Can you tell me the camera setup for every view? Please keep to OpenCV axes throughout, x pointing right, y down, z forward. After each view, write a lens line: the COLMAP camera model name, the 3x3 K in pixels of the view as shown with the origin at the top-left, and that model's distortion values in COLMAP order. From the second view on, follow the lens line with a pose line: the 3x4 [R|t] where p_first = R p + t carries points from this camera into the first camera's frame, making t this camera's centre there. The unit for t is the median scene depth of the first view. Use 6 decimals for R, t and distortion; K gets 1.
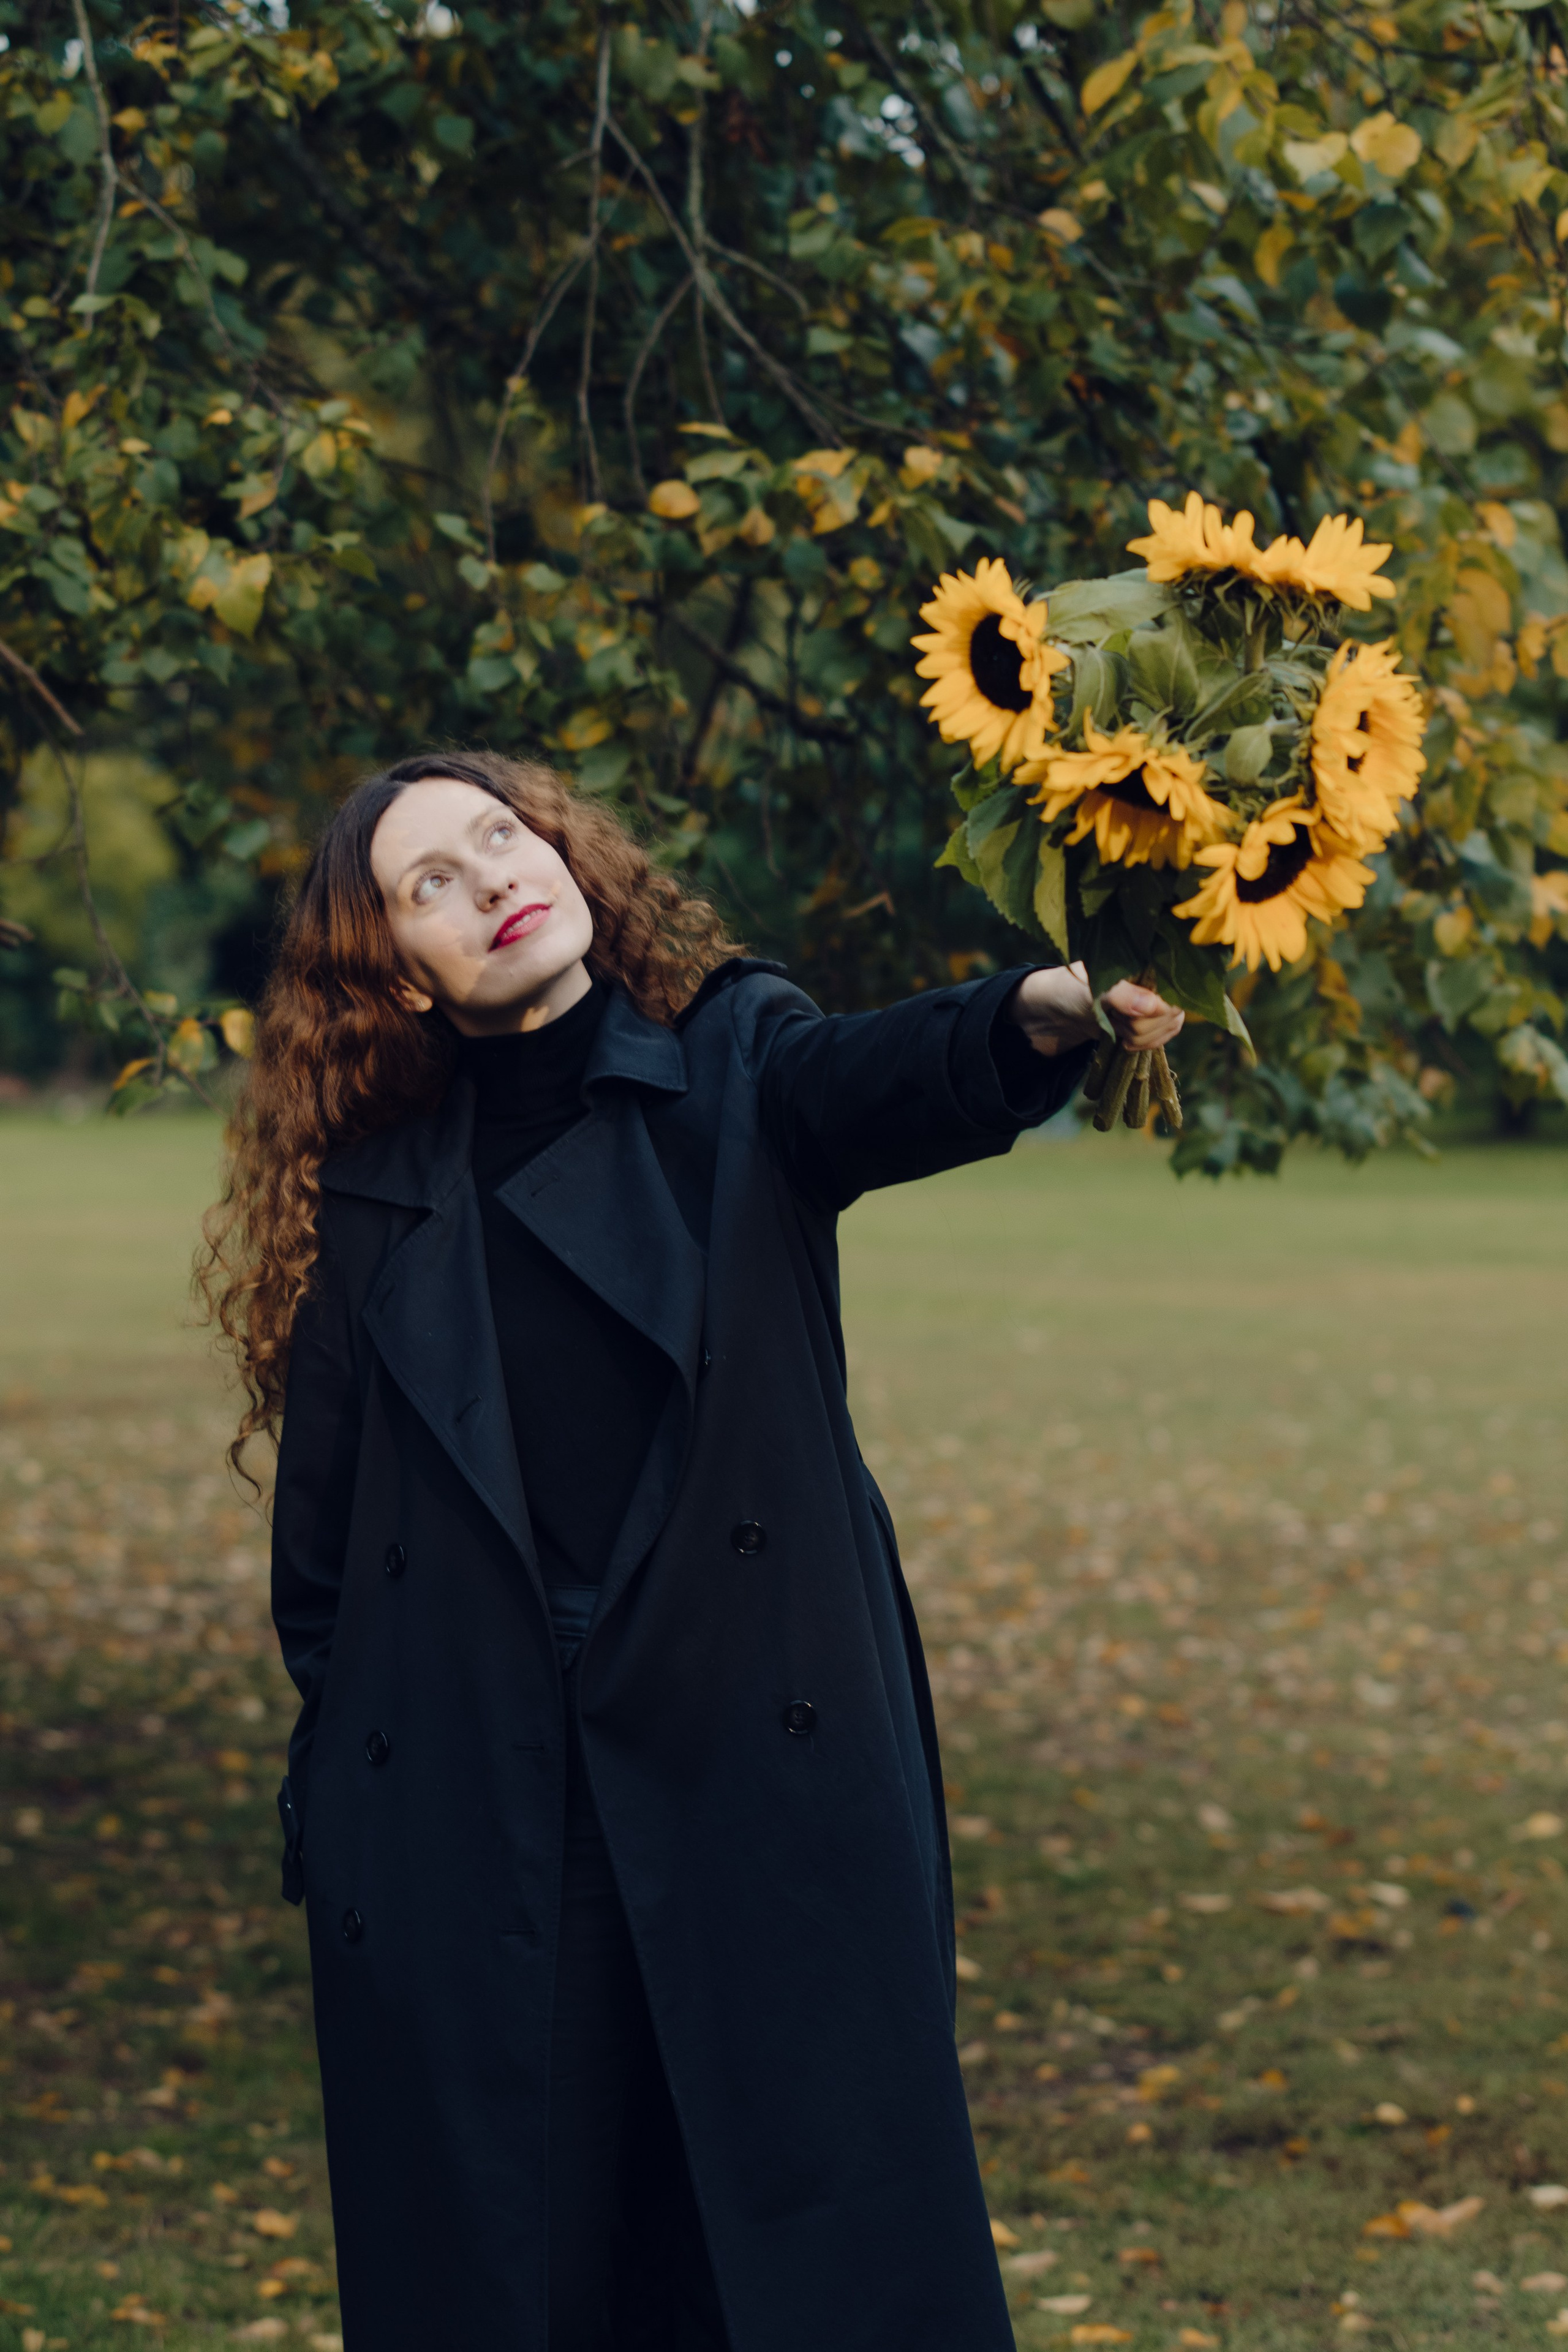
lens RADIAL K [[7400.6, 0, 784.0], [0, 7400.6, 1176.0], [0, 0, 1]] dist [-0.221483, -1.916278]
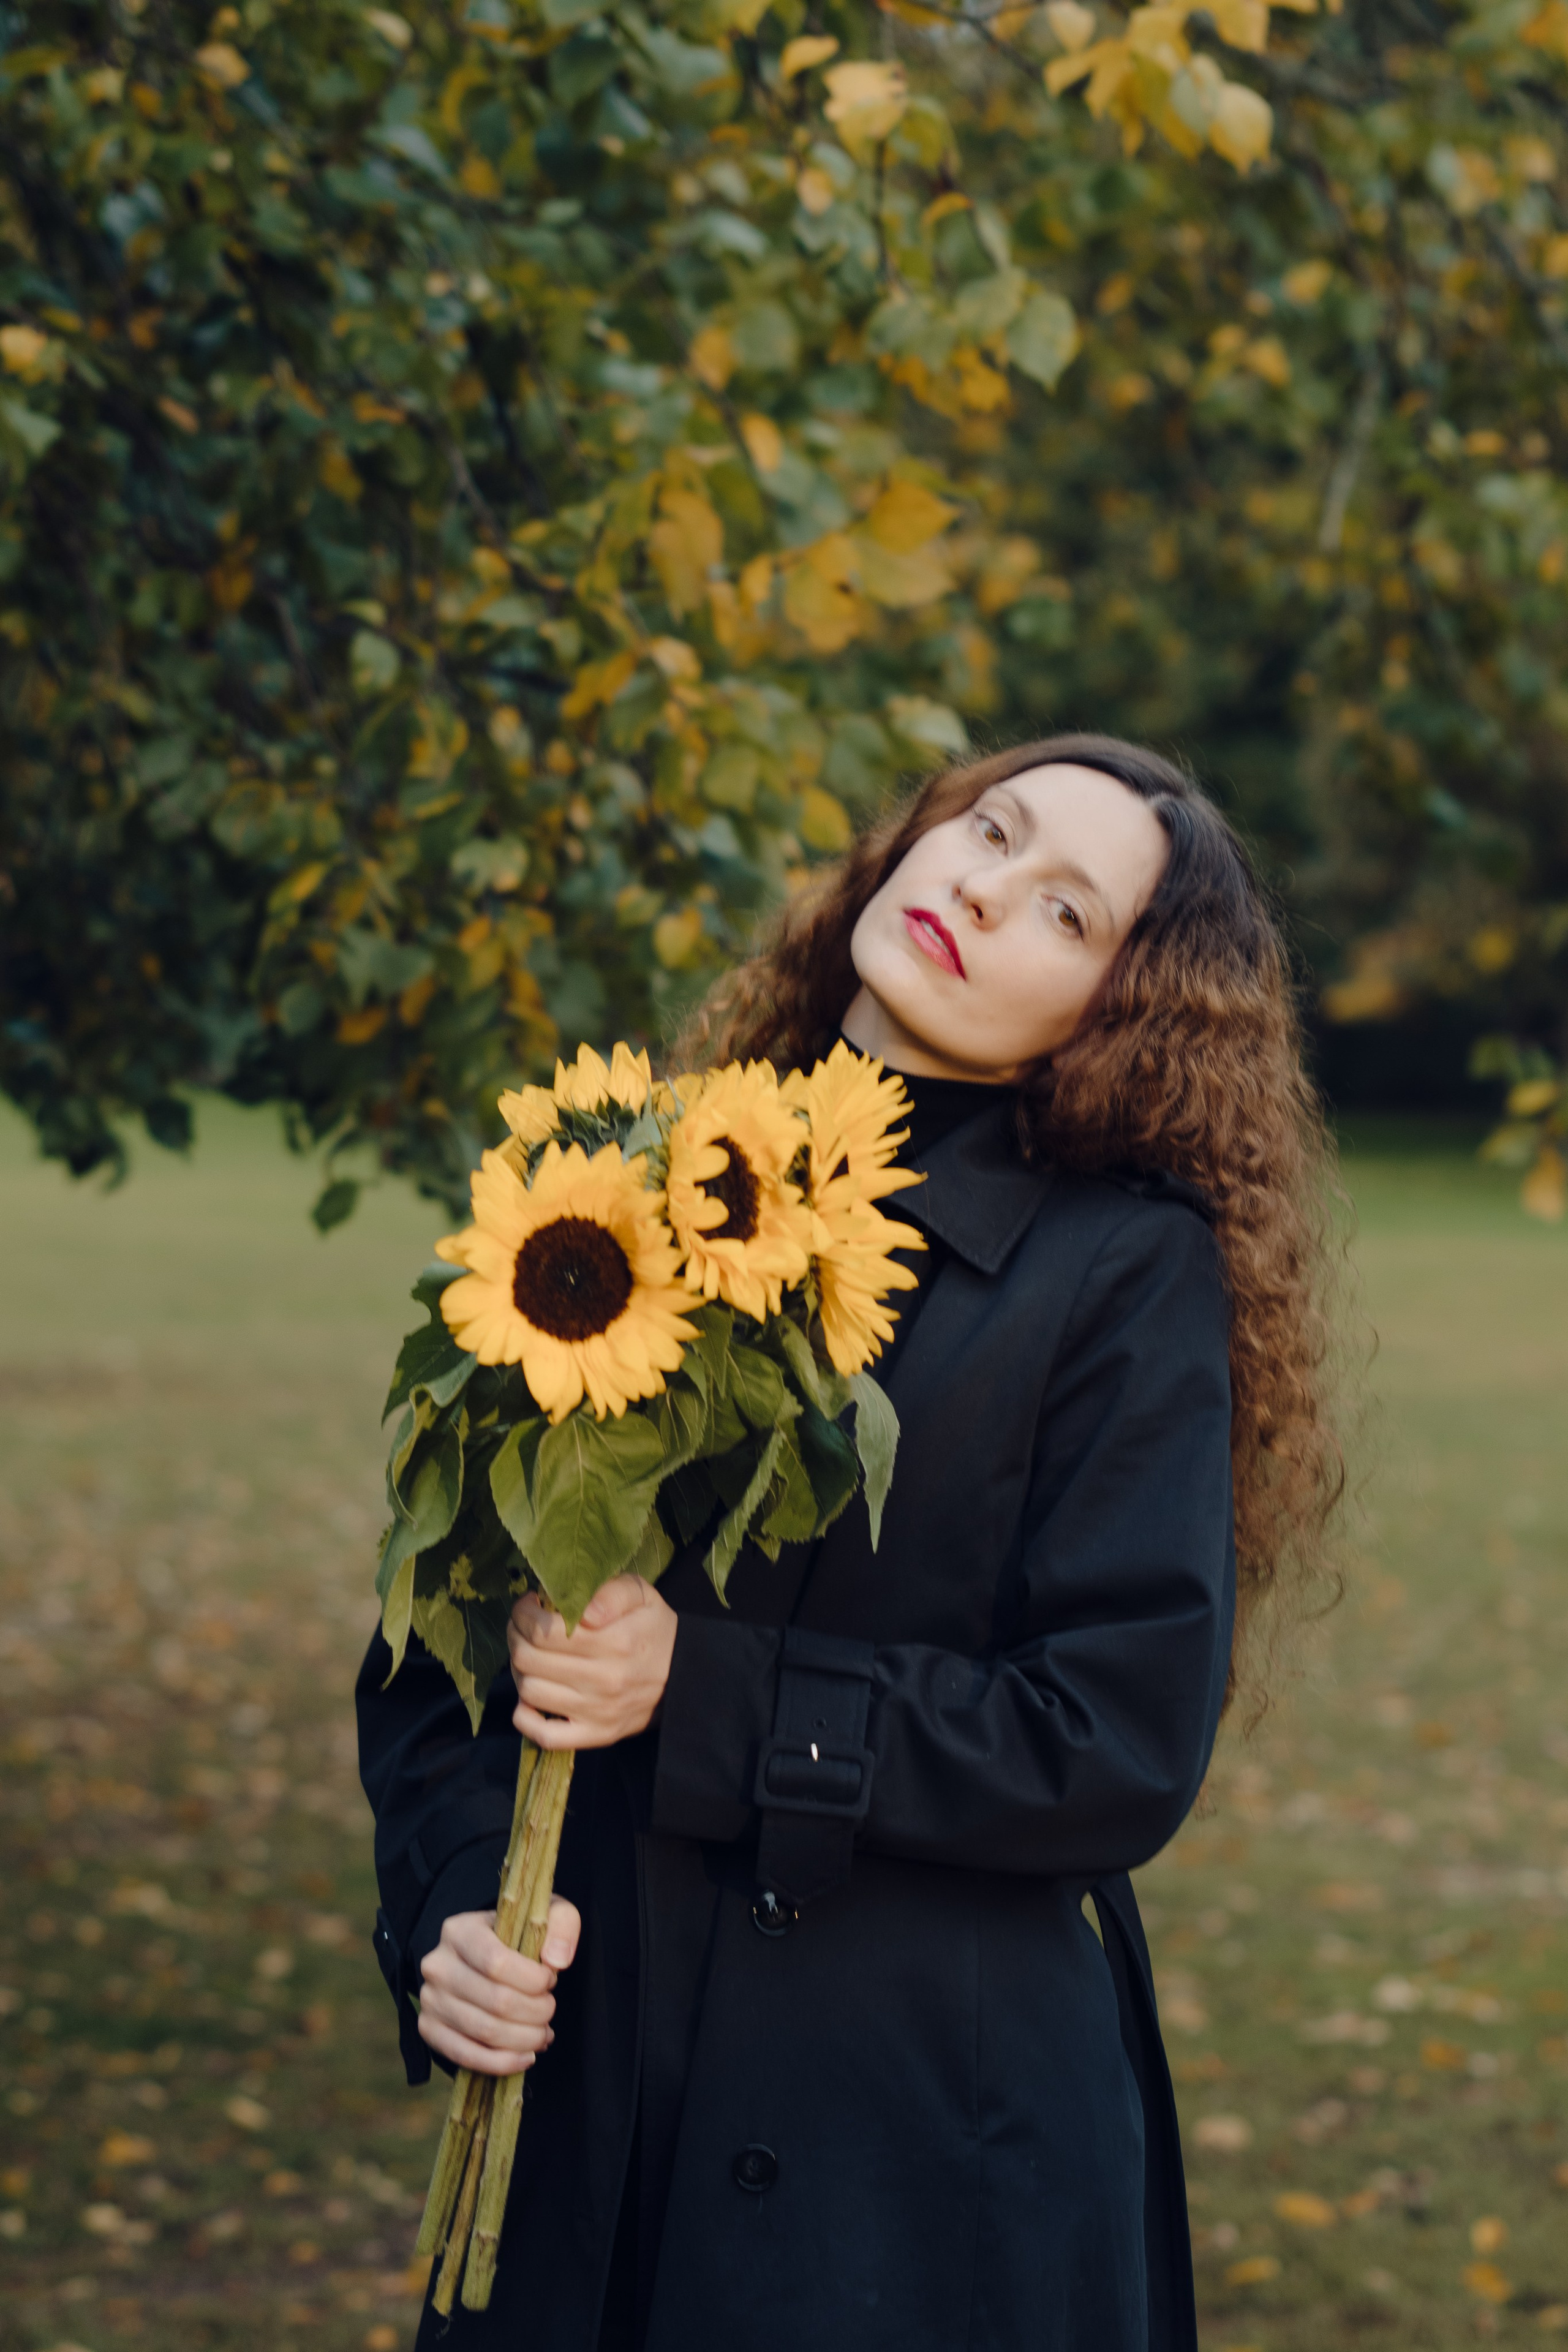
lens RADIAL K [[7462.4, 0, 784.0], [0, 7462.4, 1176.0], [0, 0, 1]] dist [-0.273701, 0.111146]
pose [[0.998810, 0.023277, 0.042848, 0.070098], [-0.023345, 0.999727, 0.001099, -0.008344], [-0.042811, -0.002098, 0.999081, 0.182526]]
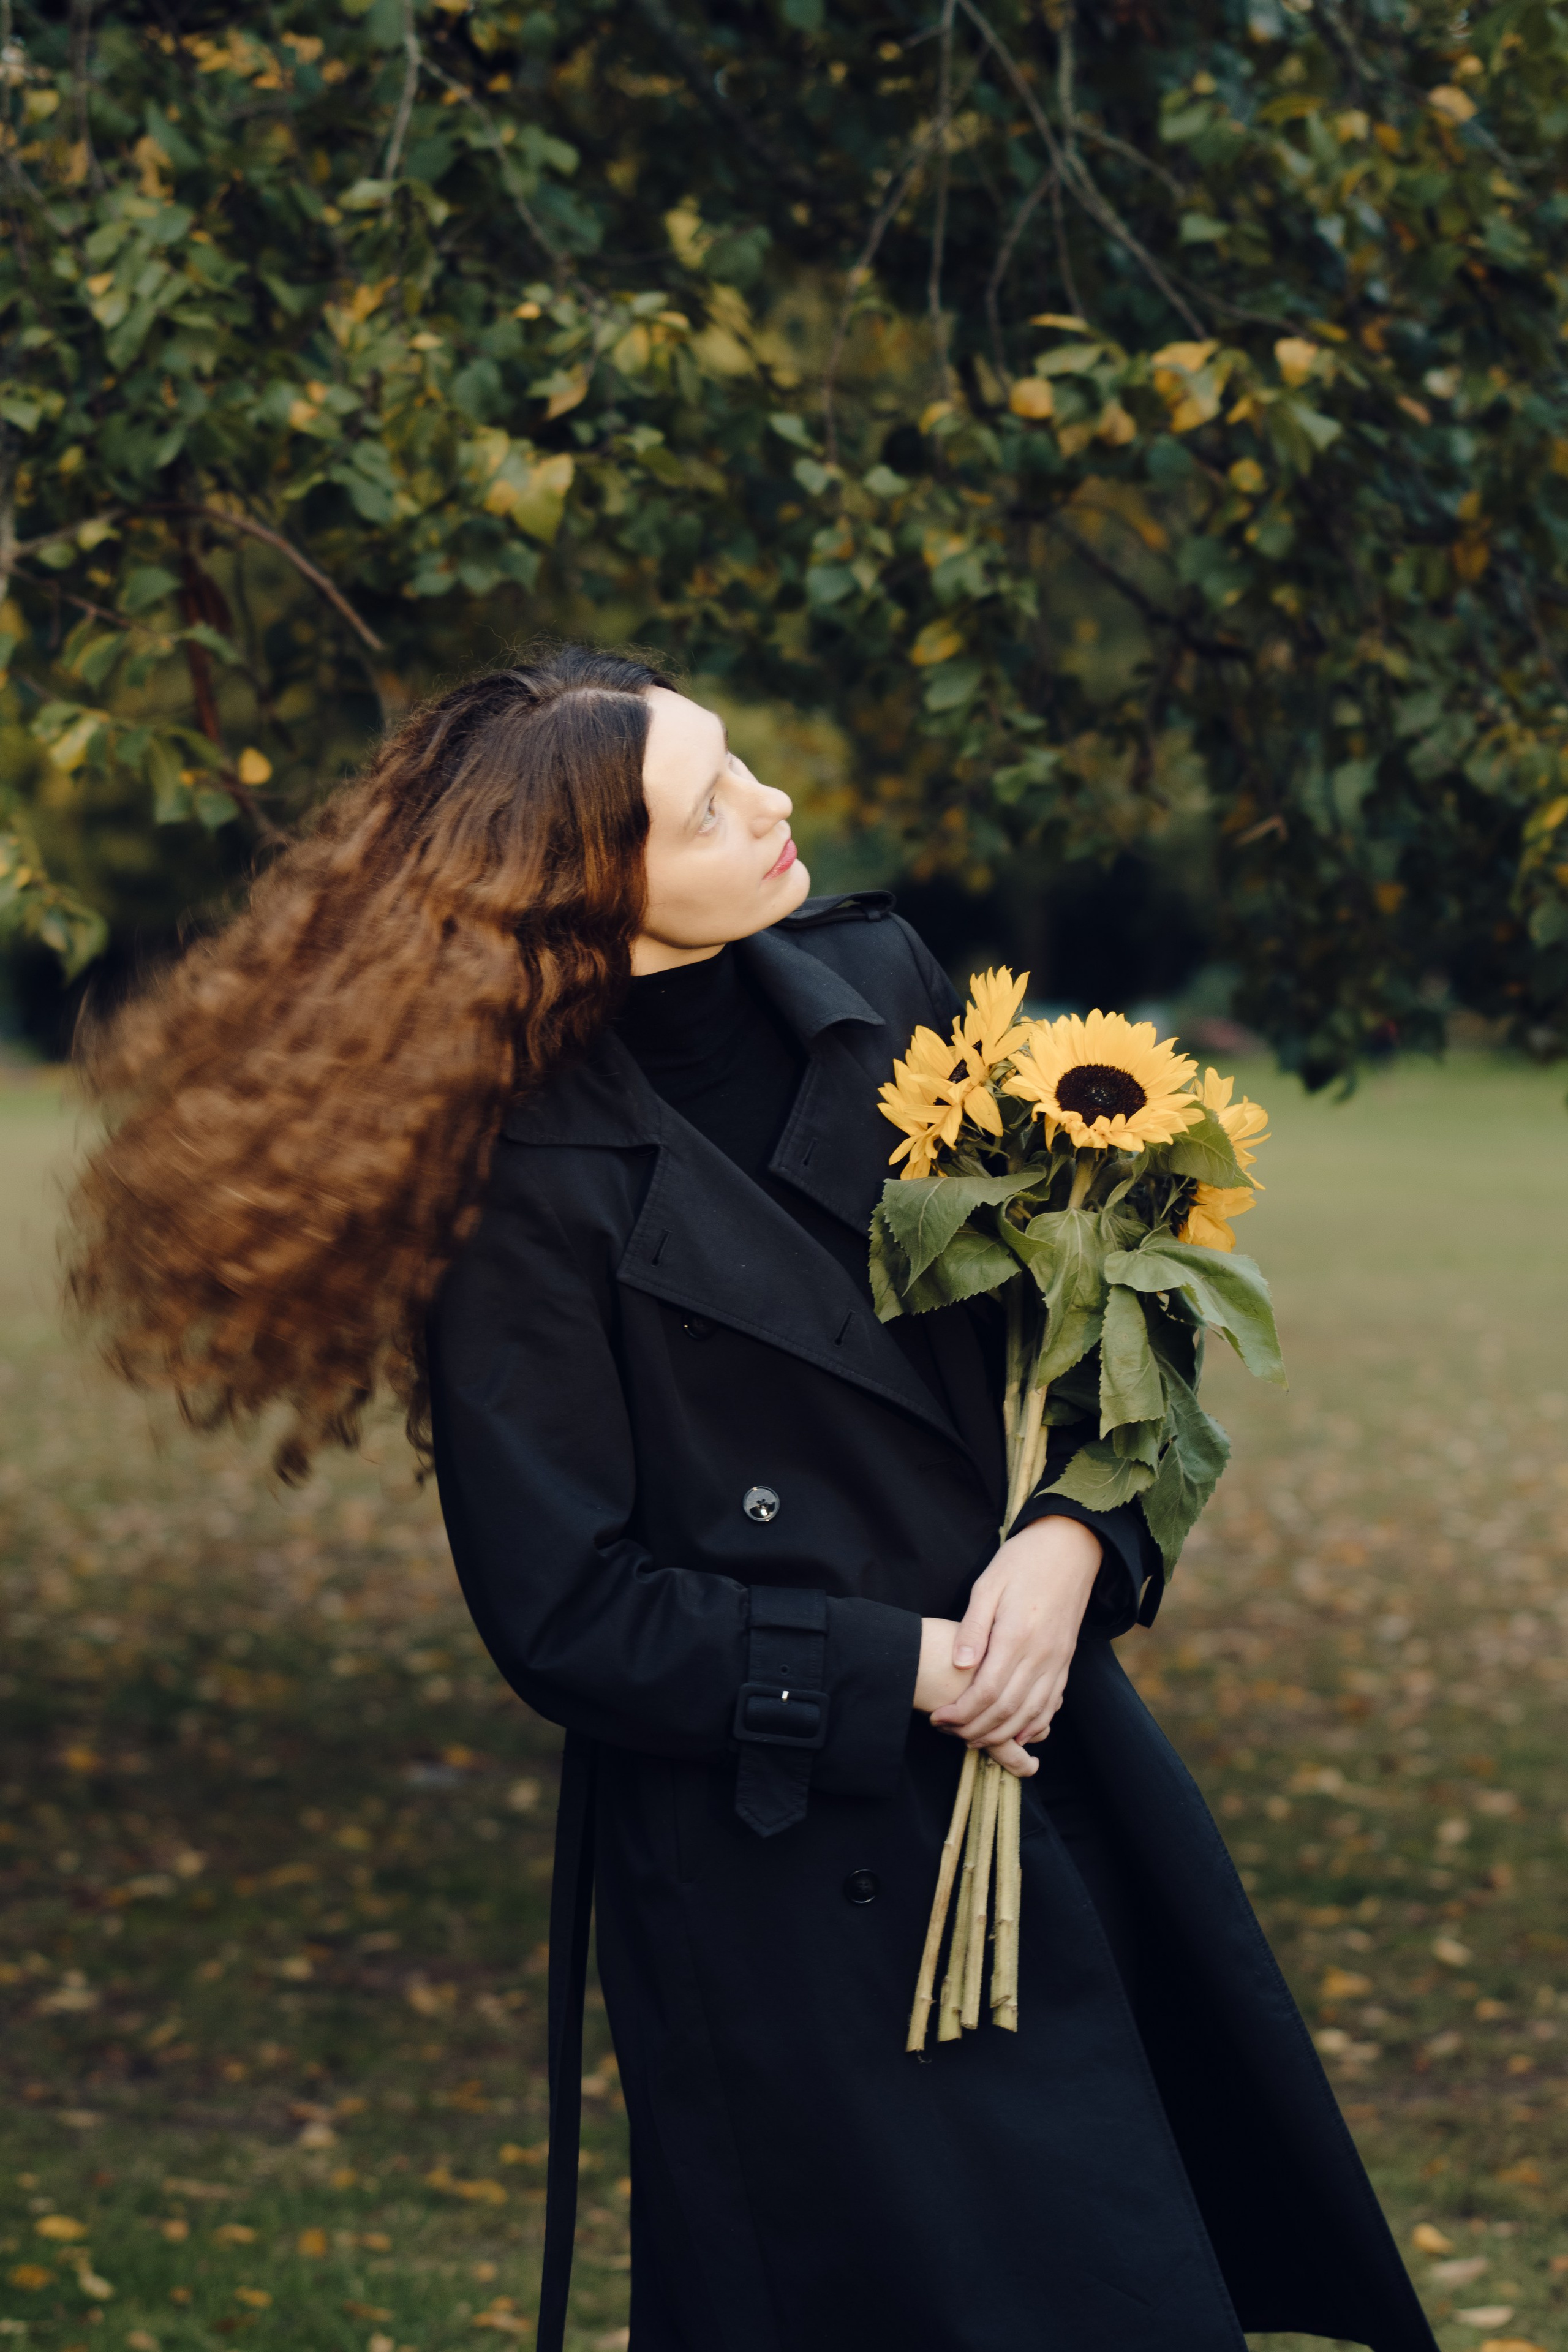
lens RADIAL K [[7462.4, 0, 784.0], [0, 7462.4, 1176.0], [0, 0, 1]] dist [-0.273701, 0.111146]
pose [[0.995517, -0.001530, -0.094567, 0.043409], [0.002069, 0.999982, 0.005601, 0.002075], [0.094556, -0.005771, 0.995503, 0.054777]]
